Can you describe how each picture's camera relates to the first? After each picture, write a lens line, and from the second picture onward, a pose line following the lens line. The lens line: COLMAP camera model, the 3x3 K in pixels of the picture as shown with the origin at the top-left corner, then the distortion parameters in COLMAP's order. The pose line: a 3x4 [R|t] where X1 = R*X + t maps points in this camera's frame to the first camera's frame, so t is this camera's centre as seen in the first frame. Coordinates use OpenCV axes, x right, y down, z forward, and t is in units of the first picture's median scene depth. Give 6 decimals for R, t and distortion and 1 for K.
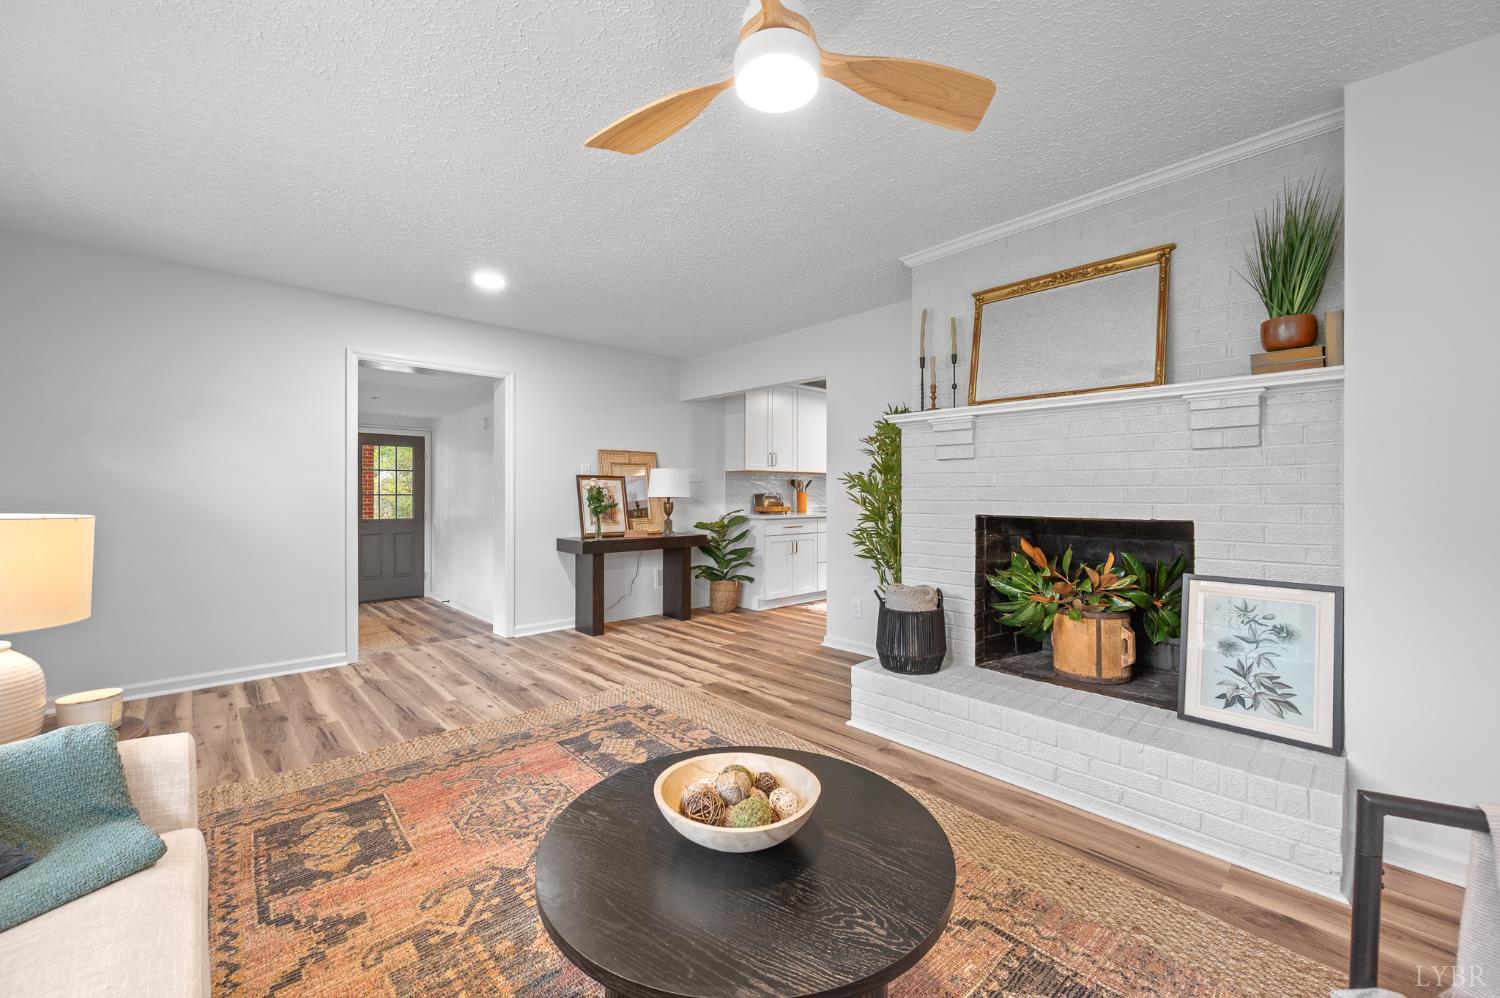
lens RADIAL K [[597.9, 0, 757.0], [0, 597.9, 496.4], [0, 0, 1]] dist [-0.000682, -0.000472]
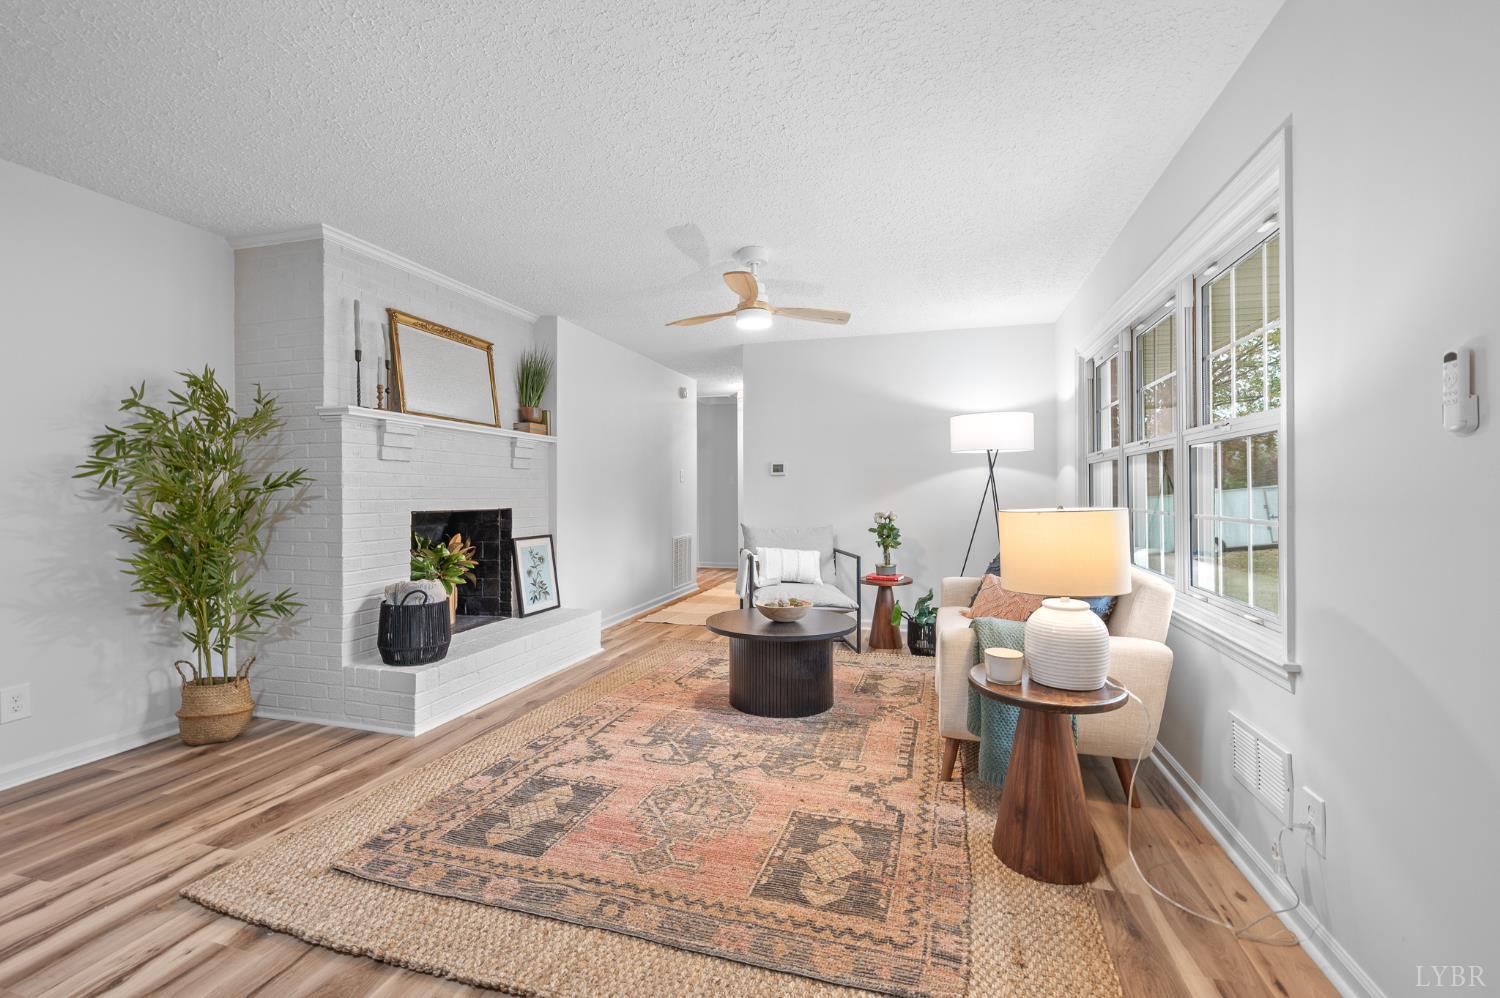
lens RADIAL K [[633.3, 0, 746.7], [0, 633.3, 491.4], [0, 0, 1]] dist [-0.002942, -0.000428]
pose [[-0.500706, 0.002585, 0.865614, -1.024687], [0.004331, 0.999991, -0.000481, -0.004426], [-0.865607, 0.003508, -0.500712, 1.094326]]
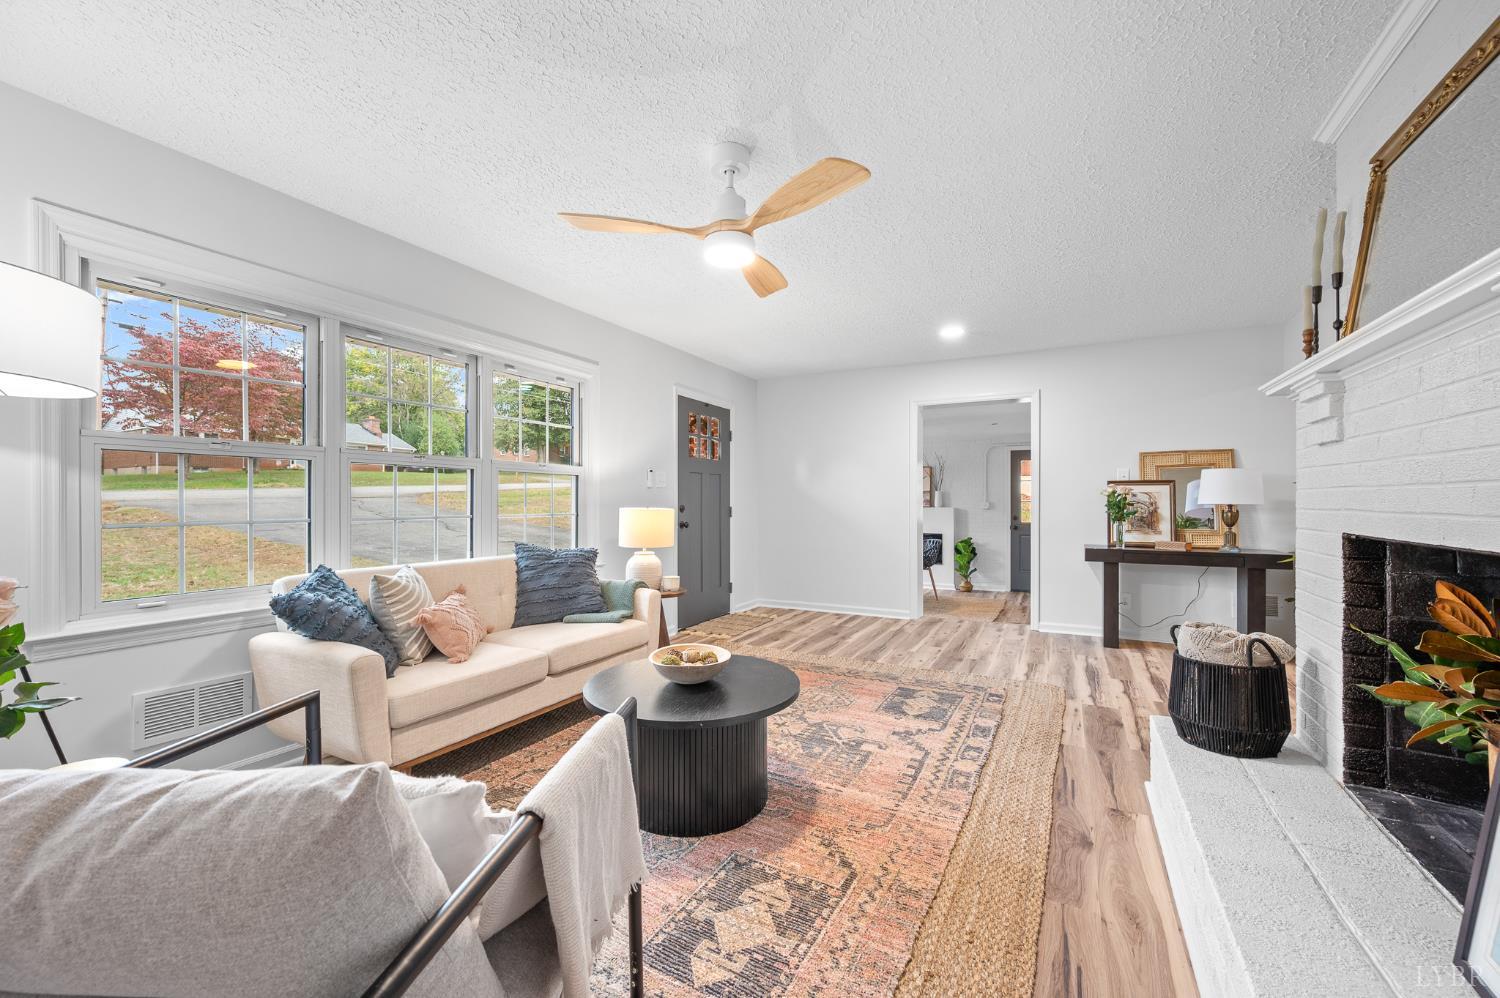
lens RADIAL K [[597.9, 0, 749.3], [0, 597.9, 504.8], [0, 0, 1]] dist [-0.000682, -0.000472]
pose [[0.314697, 0.003925, -0.949184, 0.780761], [-0.002558, 0.999991, 0.003287, 0.001438], [0.949189, 0.001393, 0.314704, 0.248235]]
